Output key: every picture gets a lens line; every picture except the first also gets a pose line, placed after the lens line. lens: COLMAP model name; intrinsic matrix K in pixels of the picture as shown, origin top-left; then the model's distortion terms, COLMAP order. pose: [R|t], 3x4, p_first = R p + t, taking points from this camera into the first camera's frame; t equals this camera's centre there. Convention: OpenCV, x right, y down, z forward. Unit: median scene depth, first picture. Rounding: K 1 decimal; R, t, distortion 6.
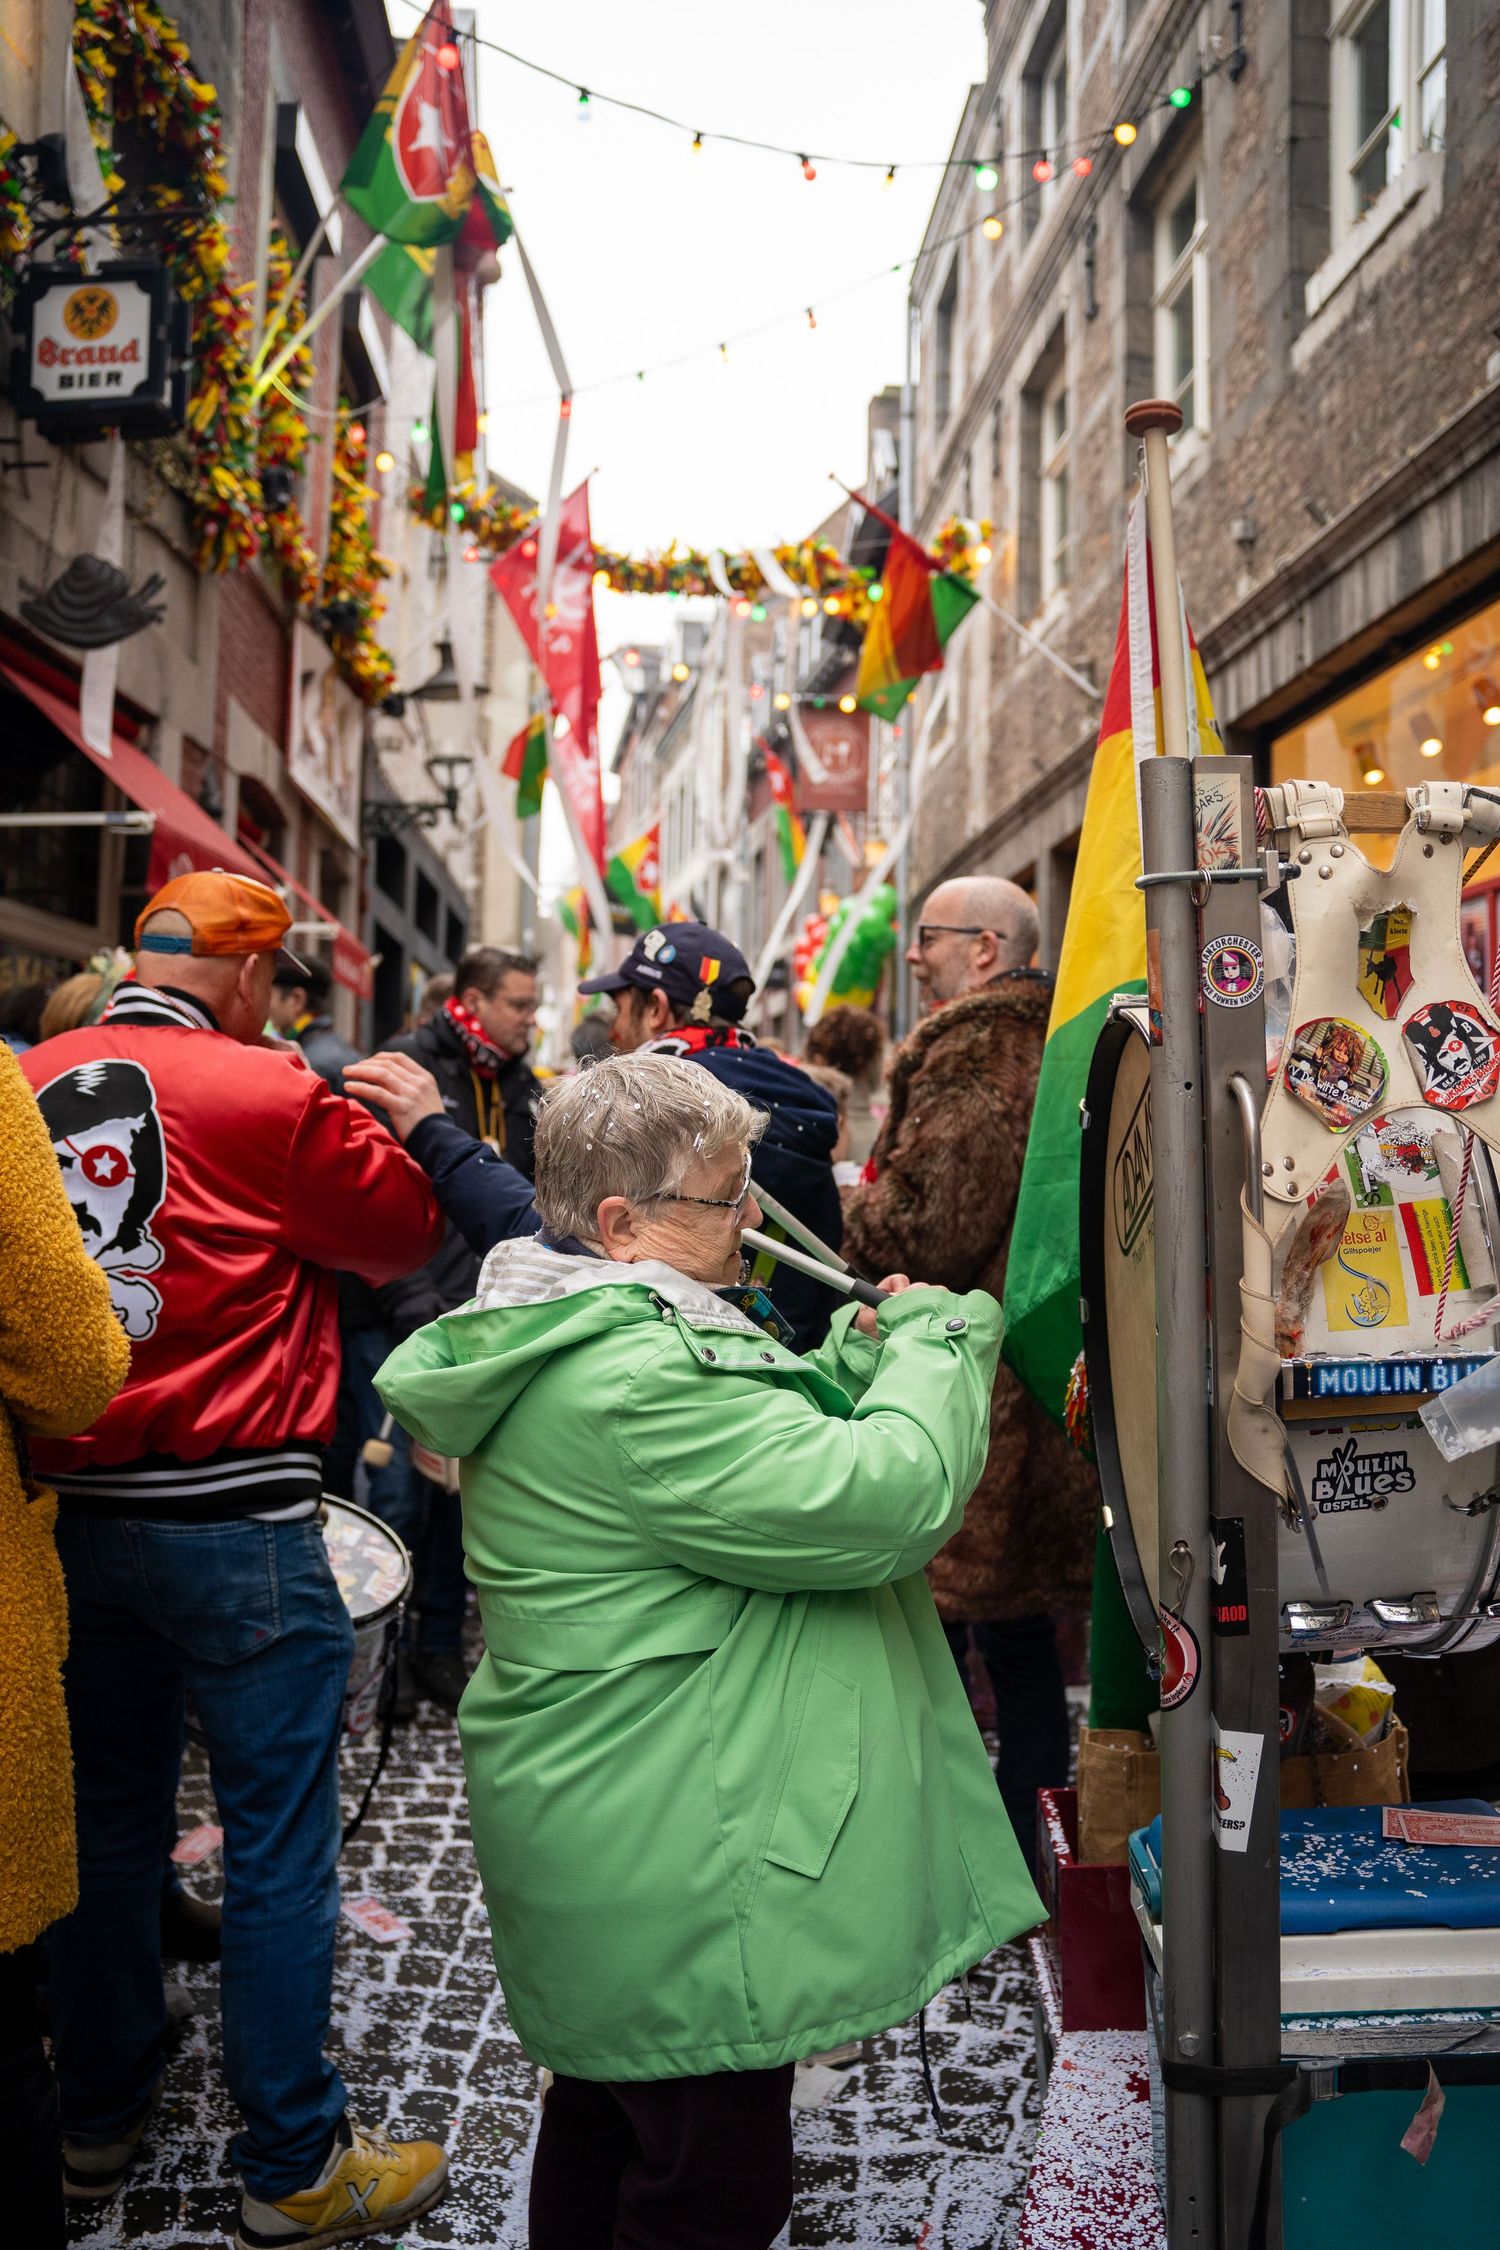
lens RADIAL K [[1881.2, 0, 750.0], [0, 1881.2, 1125.0], [0, 0, 1]] dist [-0.160087, 0.159960]
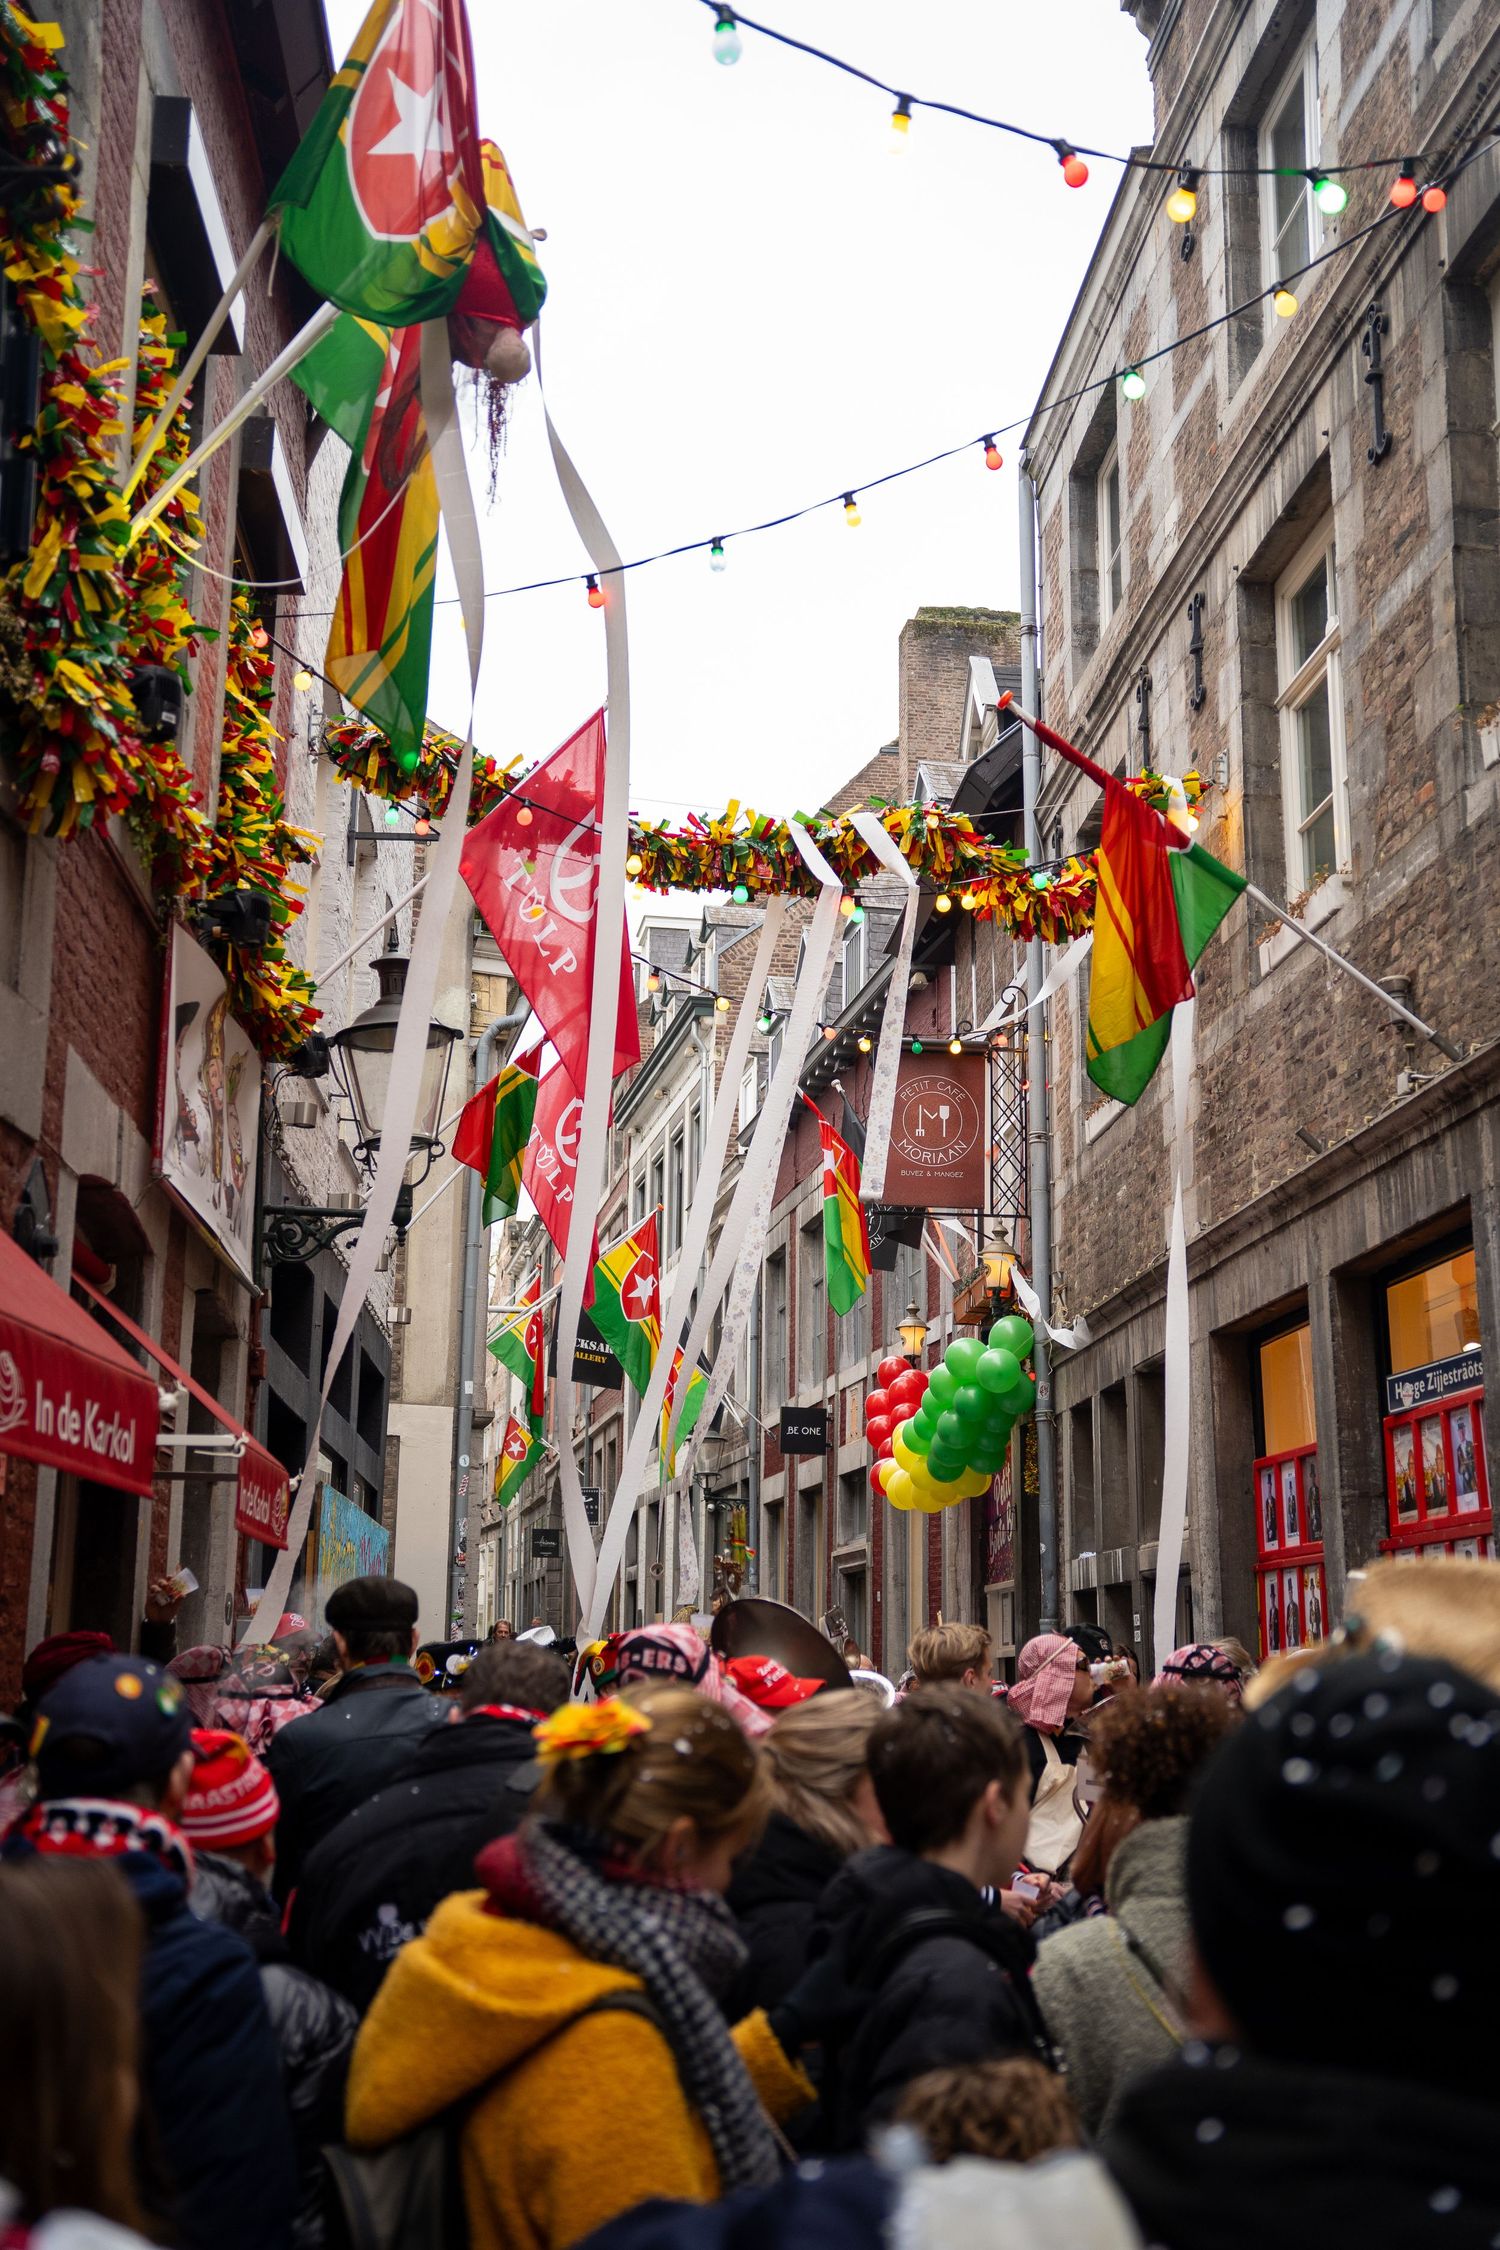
lens RADIAL K [[2586.6, 0, 750.0], [0, 2586.6, 1125.0], [0, 0, 1]] dist [-0.000314, 0.319757]
pose [[0.999913, -0.008198, 0.010341, -0.058617], [0.009999, 0.982060, -0.188304, -0.040082], [-0.008611, 0.188391, 0.982056, 0.154471]]
